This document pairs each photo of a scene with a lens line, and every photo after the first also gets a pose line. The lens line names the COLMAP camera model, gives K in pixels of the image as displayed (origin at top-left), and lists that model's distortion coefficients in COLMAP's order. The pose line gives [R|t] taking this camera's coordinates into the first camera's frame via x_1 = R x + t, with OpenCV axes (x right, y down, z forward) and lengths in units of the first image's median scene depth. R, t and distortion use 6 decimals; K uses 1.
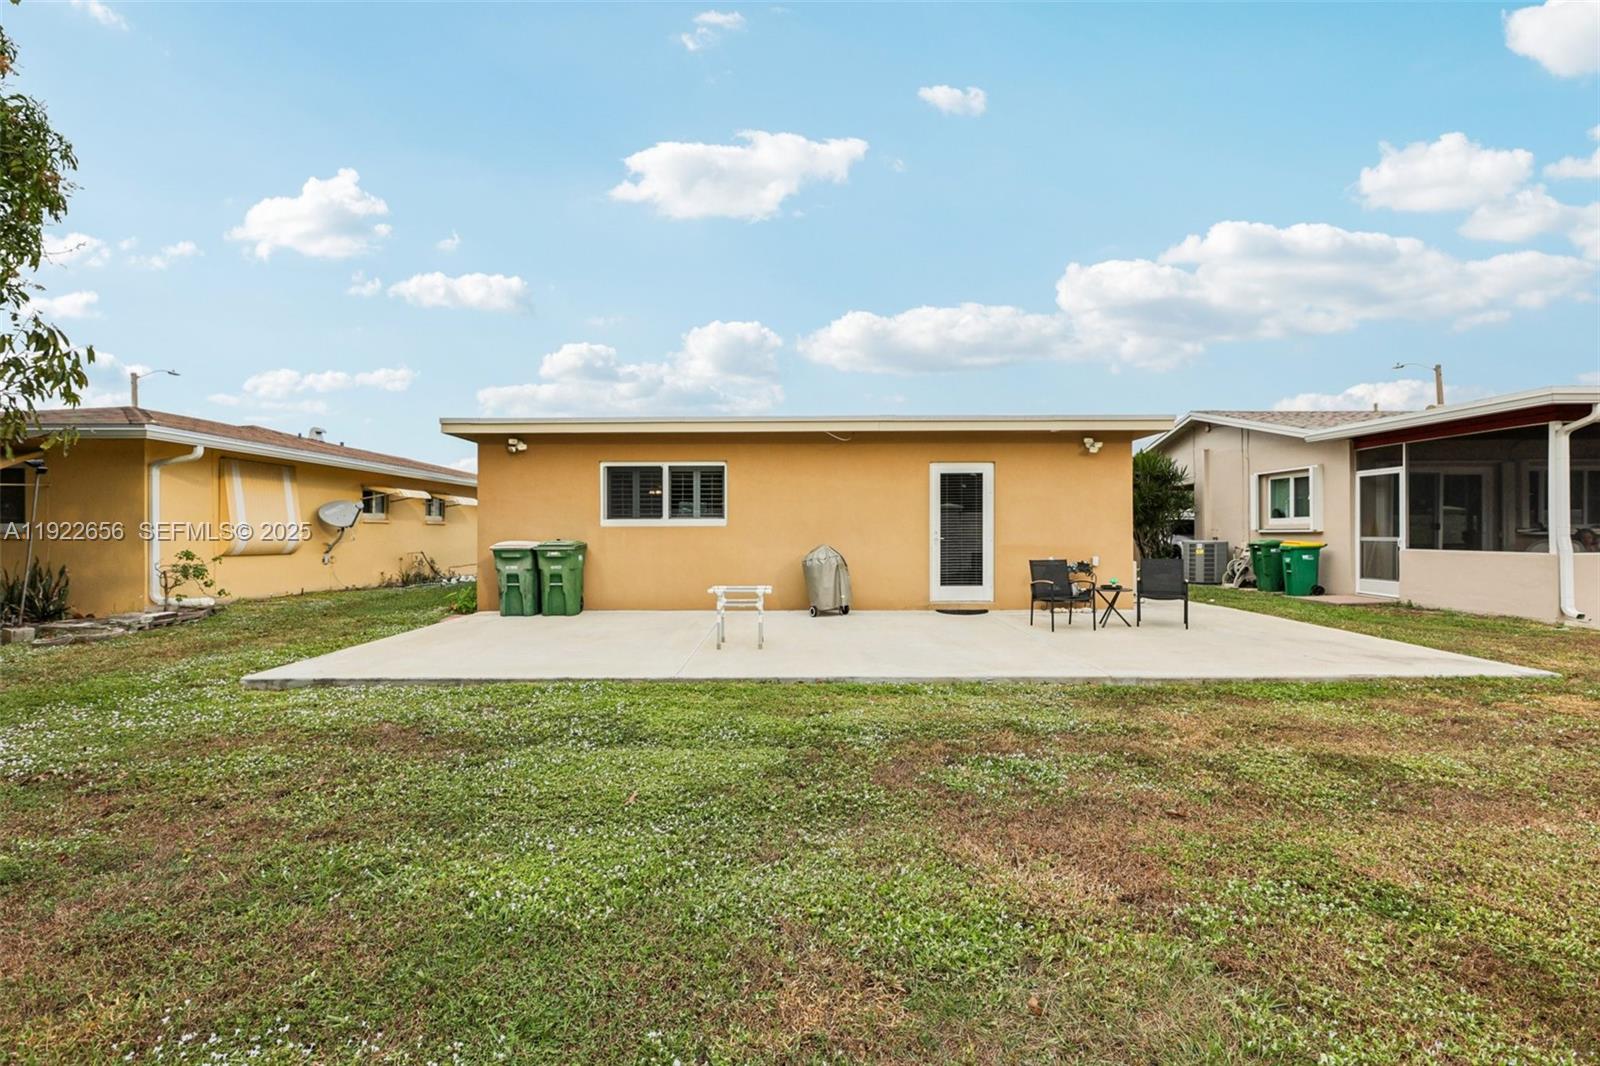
lens RADIAL K [[716.8, 0, 802.8], [0, 716.8, 529.5], [0, 0, 1]] dist [-0.002320, 0.001926]
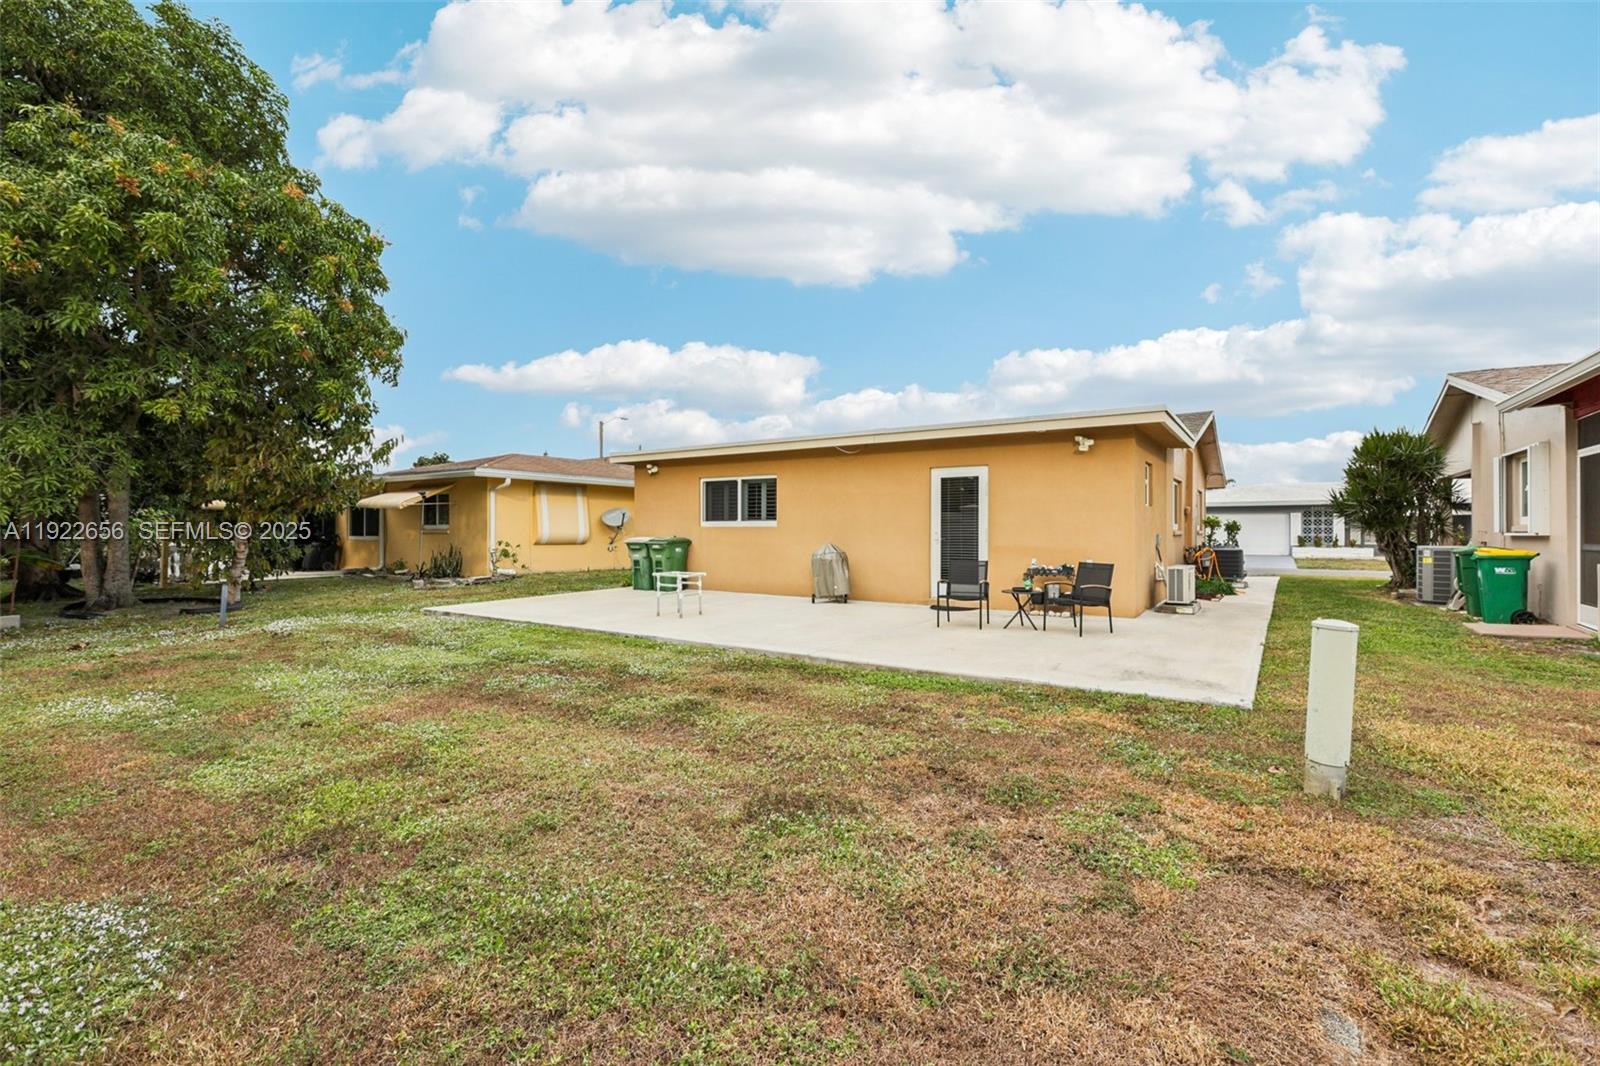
lens RADIAL K [[716.8, 0, 805.8], [0, 716.8, 515.8], [0, 0, 1]] dist [-0.002320, 0.001926]
pose [[0.831154, -0.006090, -0.556008, 0.621604], [-0.002266, 0.999895, -0.014341, -0.005846], [0.556037, 0.013179, 0.831053, -0.000128]]
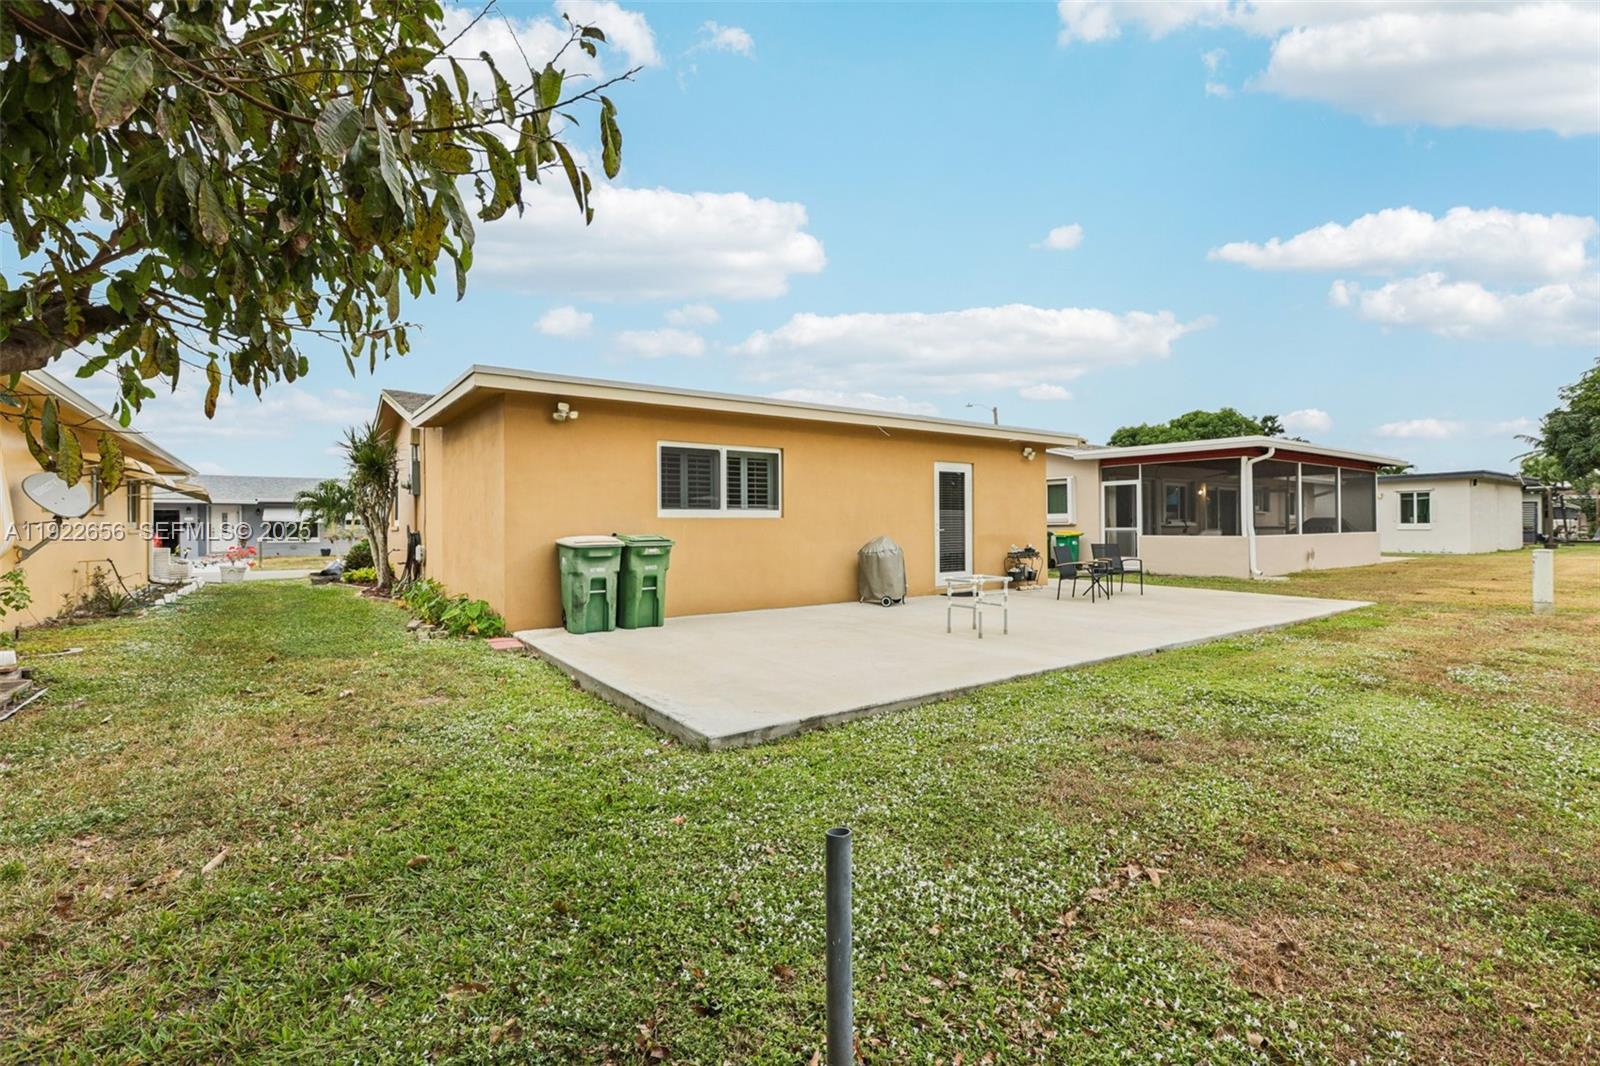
lens RADIAL K [[716.8, 0, 800.4], [0, 716.8, 520.4], [0, 0, 1]] dist [-0.002320, 0.001926]
pose [[0.811984, 0.002463, 0.583674, -0.631604], [0.001923, 0.999974, -0.006895, 0.004962], [-0.583676, 0.006721, 0.811959, 0.225702]]
